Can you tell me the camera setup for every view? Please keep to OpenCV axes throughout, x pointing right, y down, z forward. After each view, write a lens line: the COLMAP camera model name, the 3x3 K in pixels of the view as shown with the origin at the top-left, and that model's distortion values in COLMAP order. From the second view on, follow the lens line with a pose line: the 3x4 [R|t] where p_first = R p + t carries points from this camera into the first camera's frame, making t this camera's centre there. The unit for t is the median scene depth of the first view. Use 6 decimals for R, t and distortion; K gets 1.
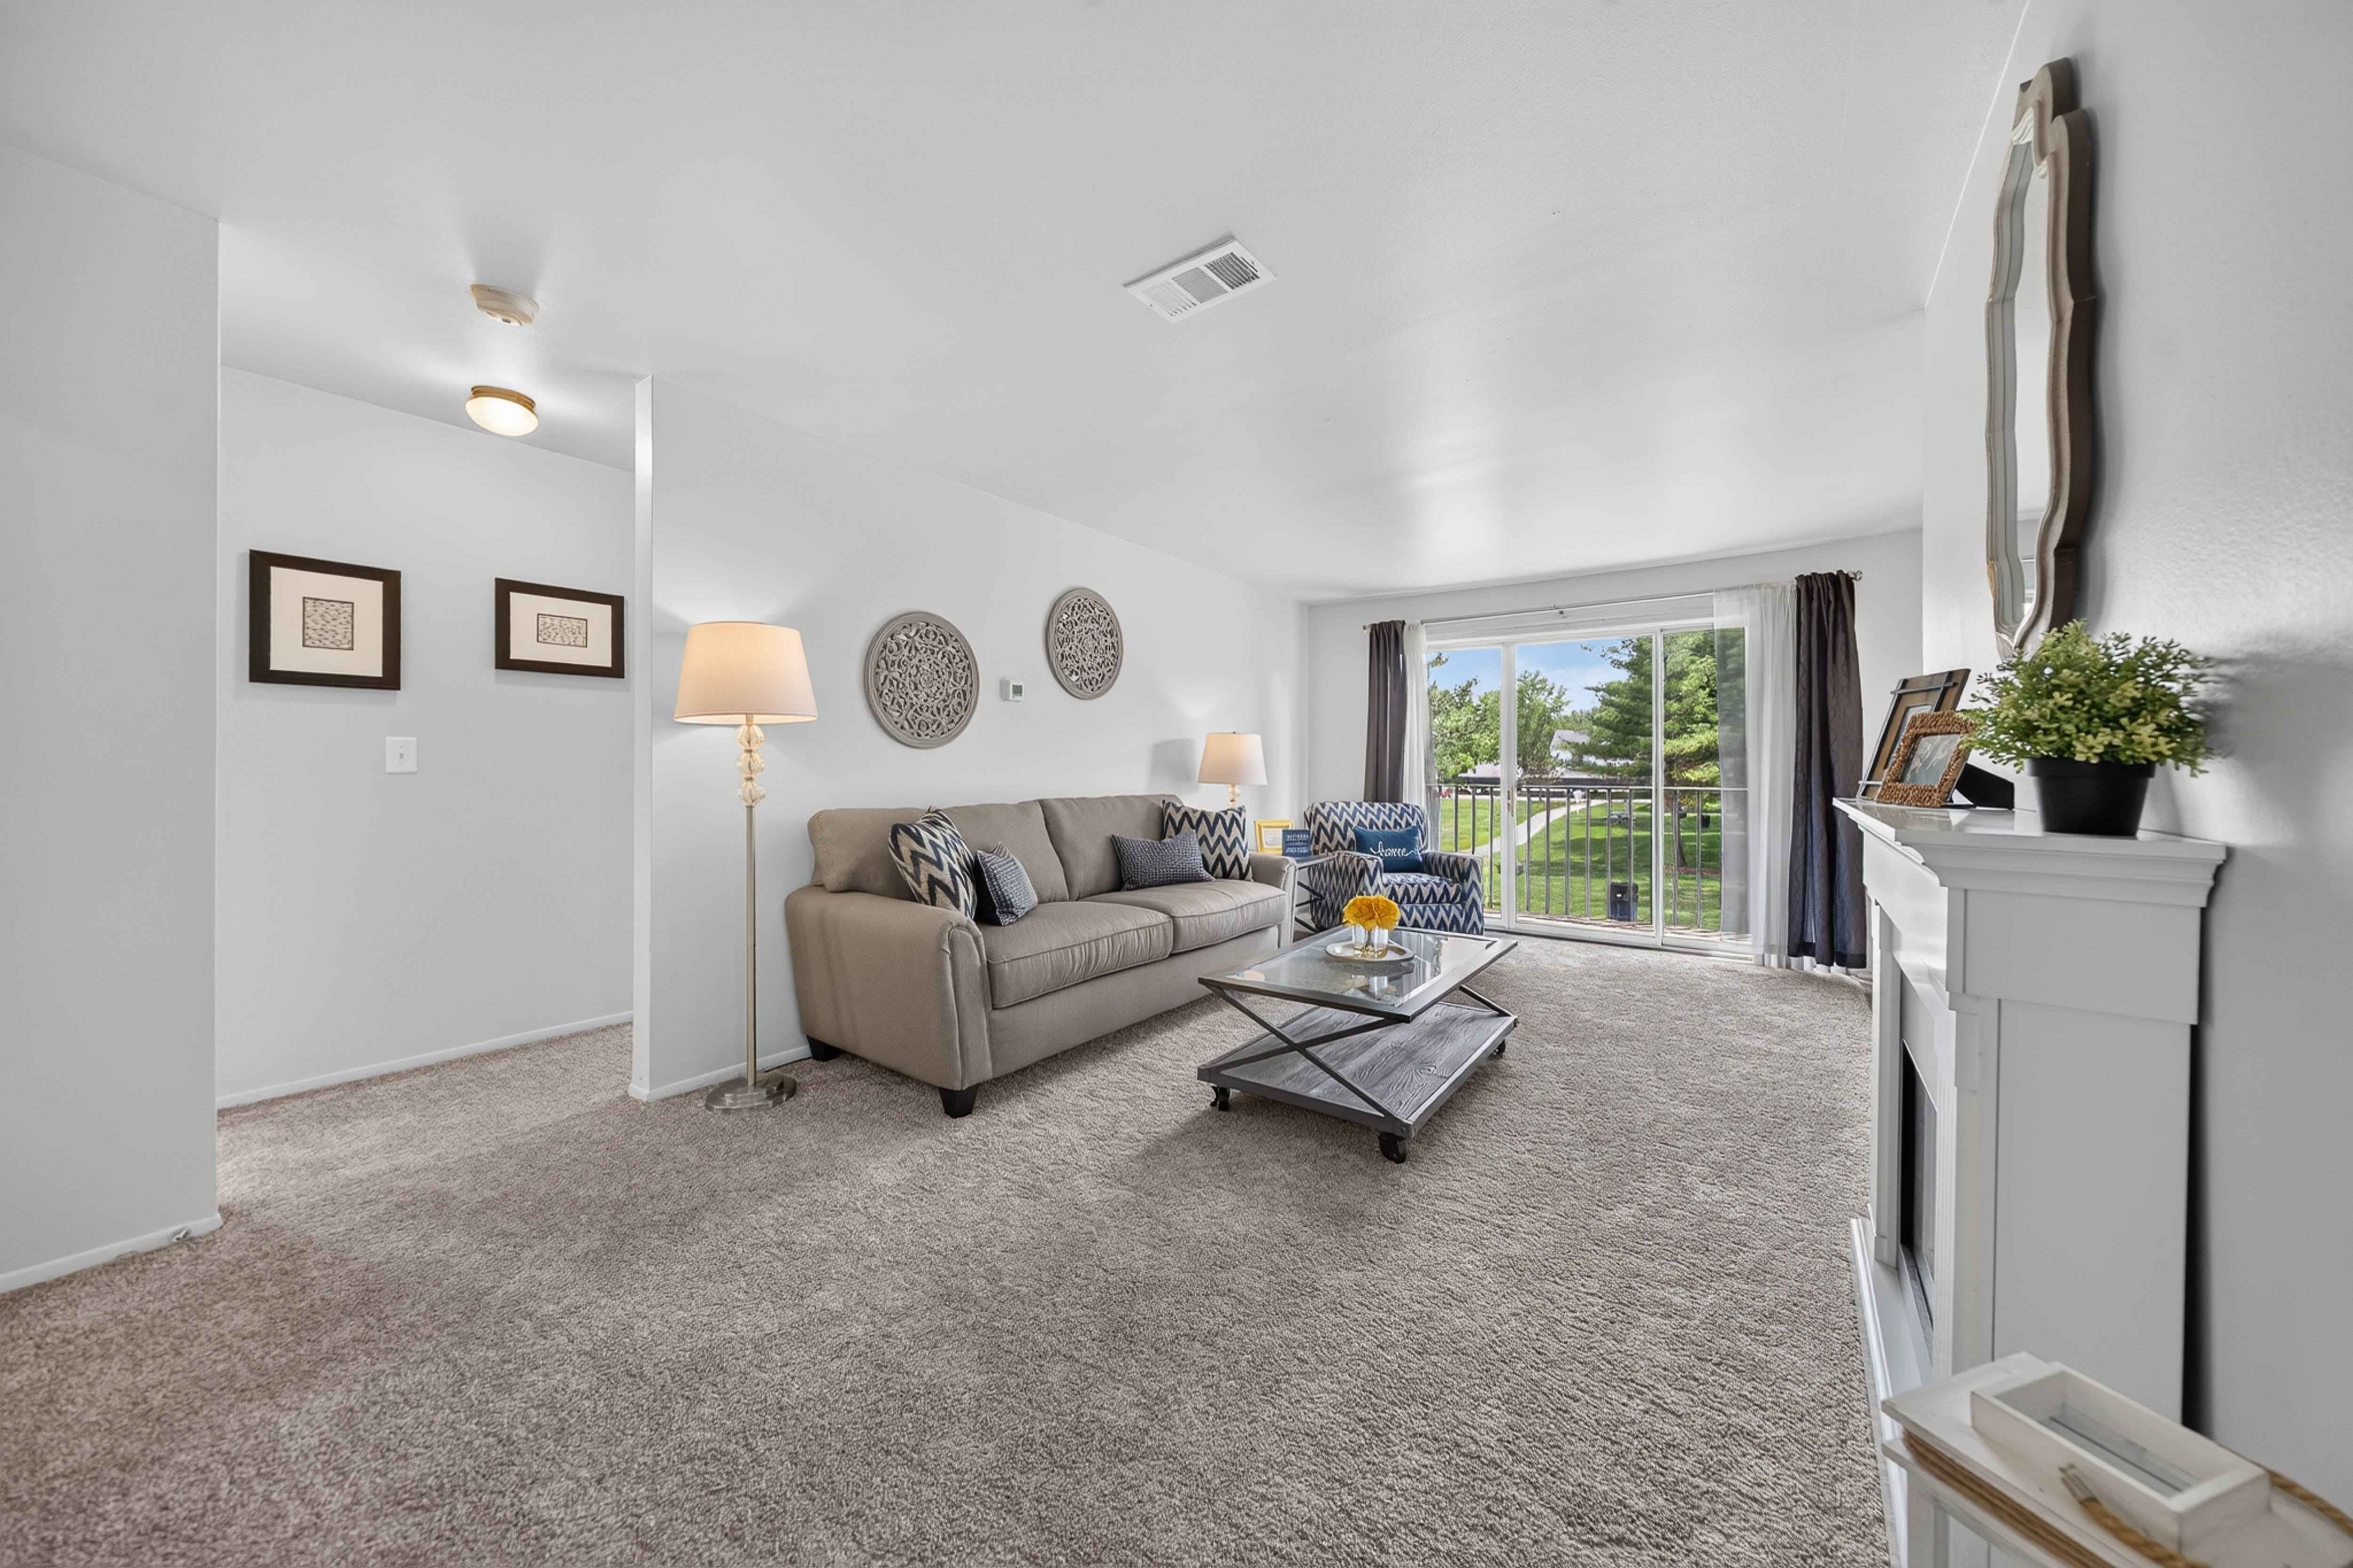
lens RADIAL K [[797.4, 0, 1181.5], [0, 797.4, 761.9], [0, 0, 1]] dist [-0.001386, -0.000002]
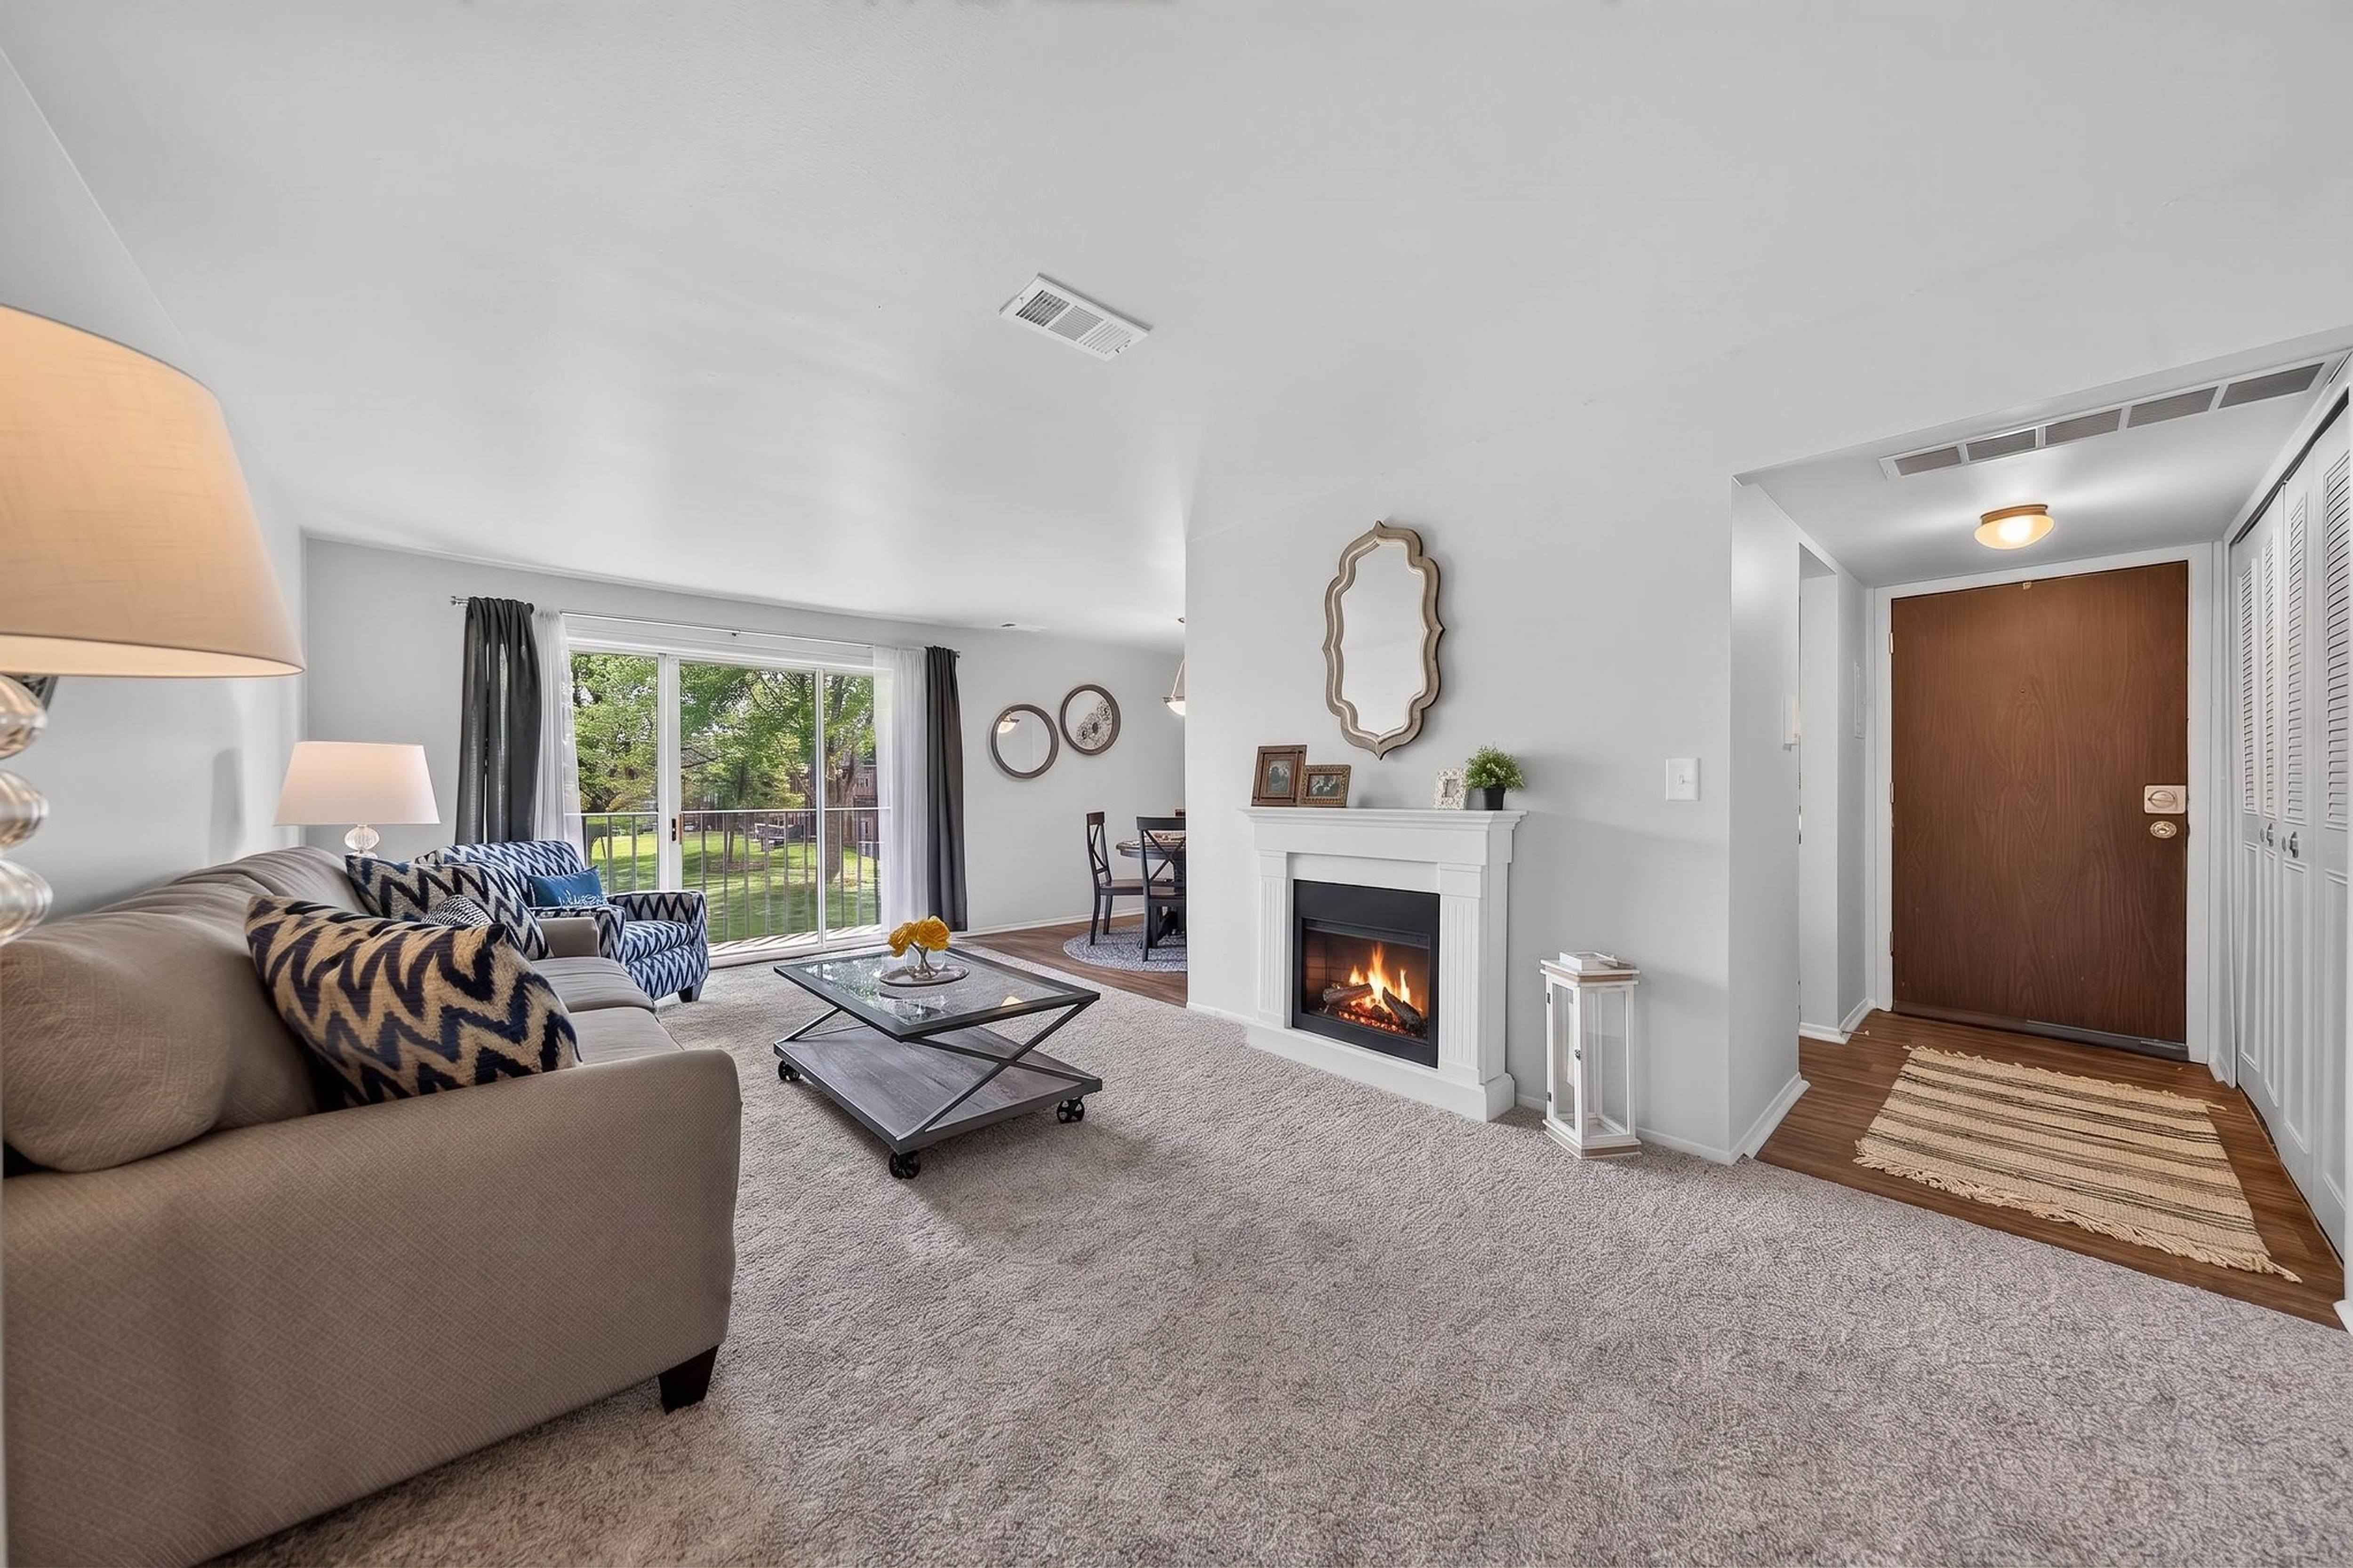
lens RADIAL K [[797.4, 0, 1181.5], [0, 797.4, 761.9], [0, 0, 1]] dist [-0.001386, -0.000002]
pose [[0.220523, 0.020346, 0.975169, -0.400577], [0.005954, 0.999736, -0.022205, -0.004719], [-0.975364, 0.010703, 0.220344, 0.262489]]
